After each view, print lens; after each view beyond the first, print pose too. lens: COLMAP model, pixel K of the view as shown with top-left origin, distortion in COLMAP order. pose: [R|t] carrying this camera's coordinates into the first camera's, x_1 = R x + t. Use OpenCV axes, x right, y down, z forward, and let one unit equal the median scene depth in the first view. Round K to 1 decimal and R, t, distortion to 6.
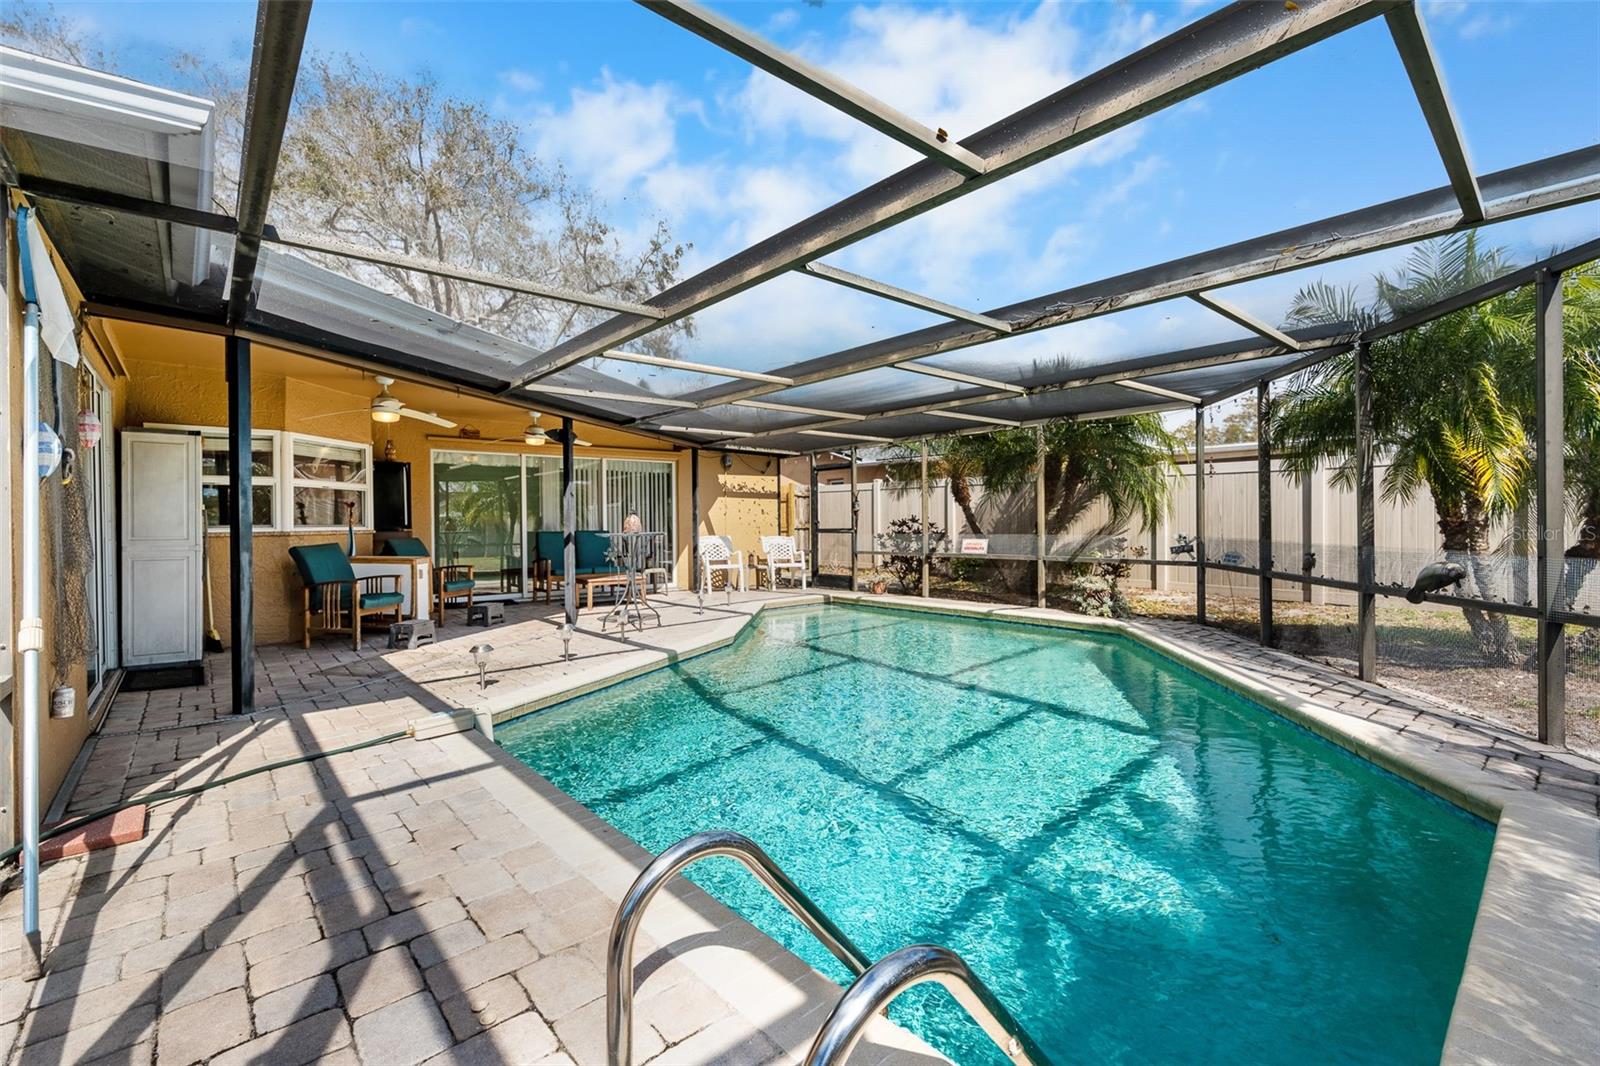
lens RADIAL K [[716.8, 0, 802.3], [0, 716.8, 528.4], [0, 0, 1]] dist [0.001779, 0.000137]
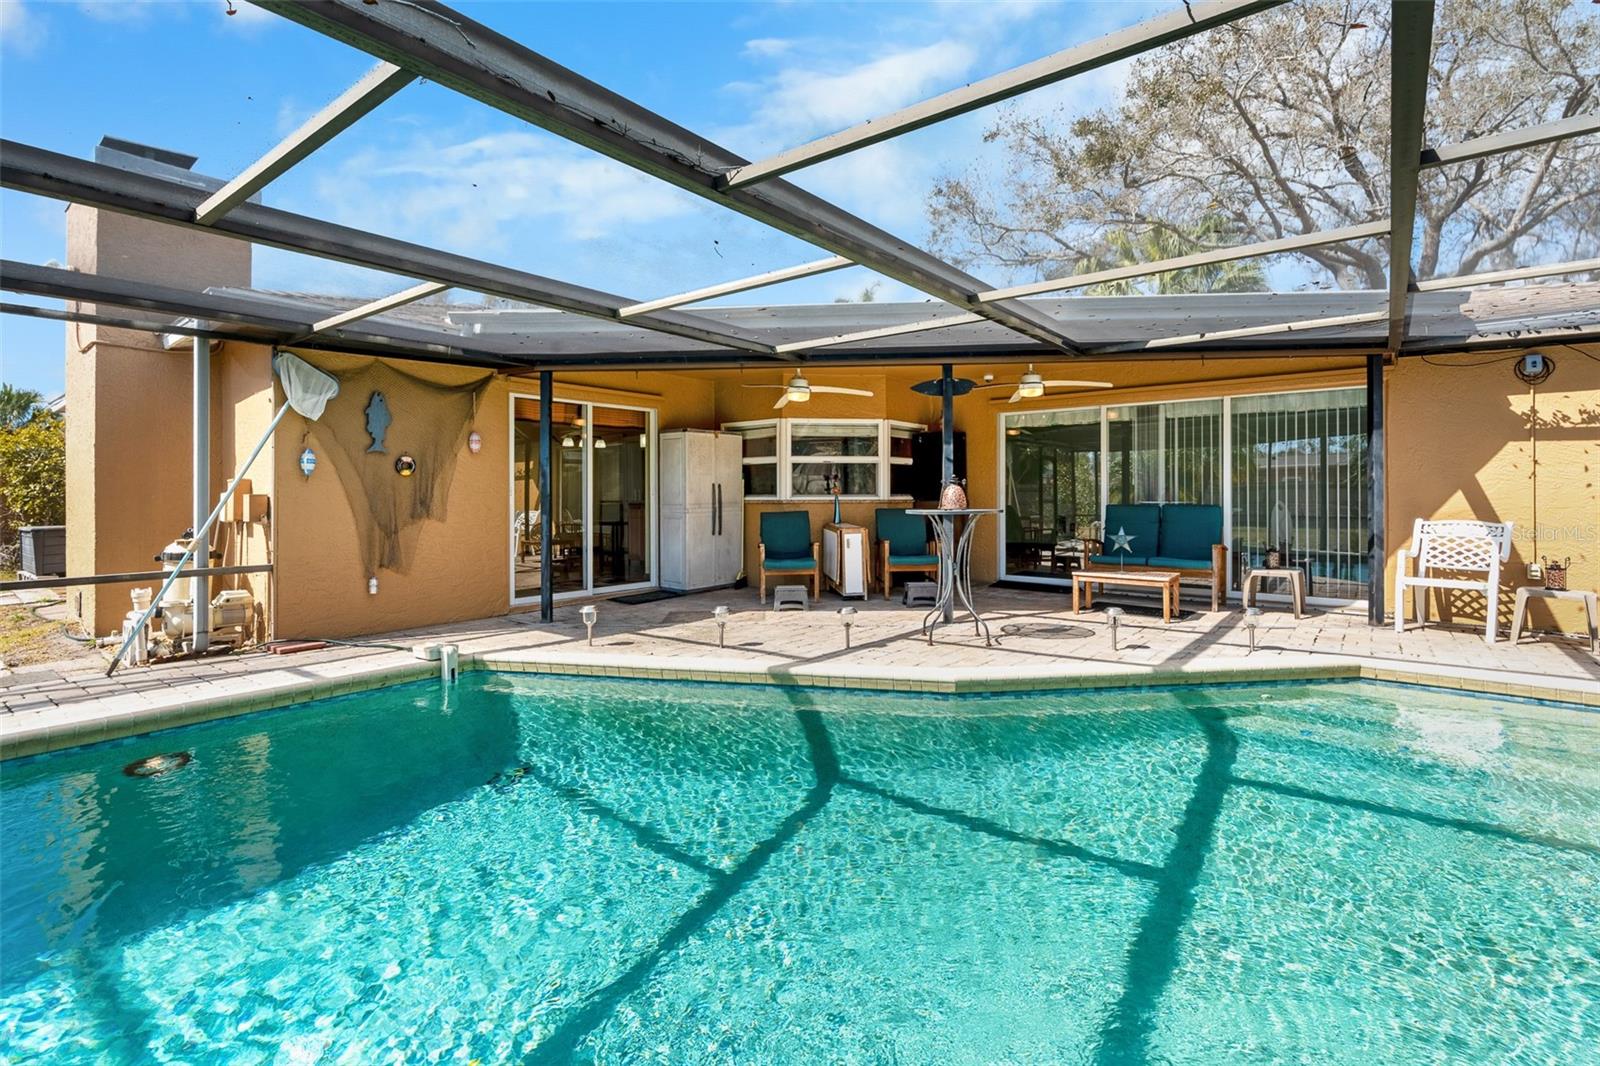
lens RADIAL K [[716.8, 0, 825.2], [0, 716.8, 492.2], [0, 0, 1]] dist [0.001779, 0.000137]
pose [[0.204391, -0.004205, -0.978880, 0.452069], [-0.009208, 0.999938, -0.006218, -0.003176], [0.978846, 0.010284, 0.204340, 0.738678]]
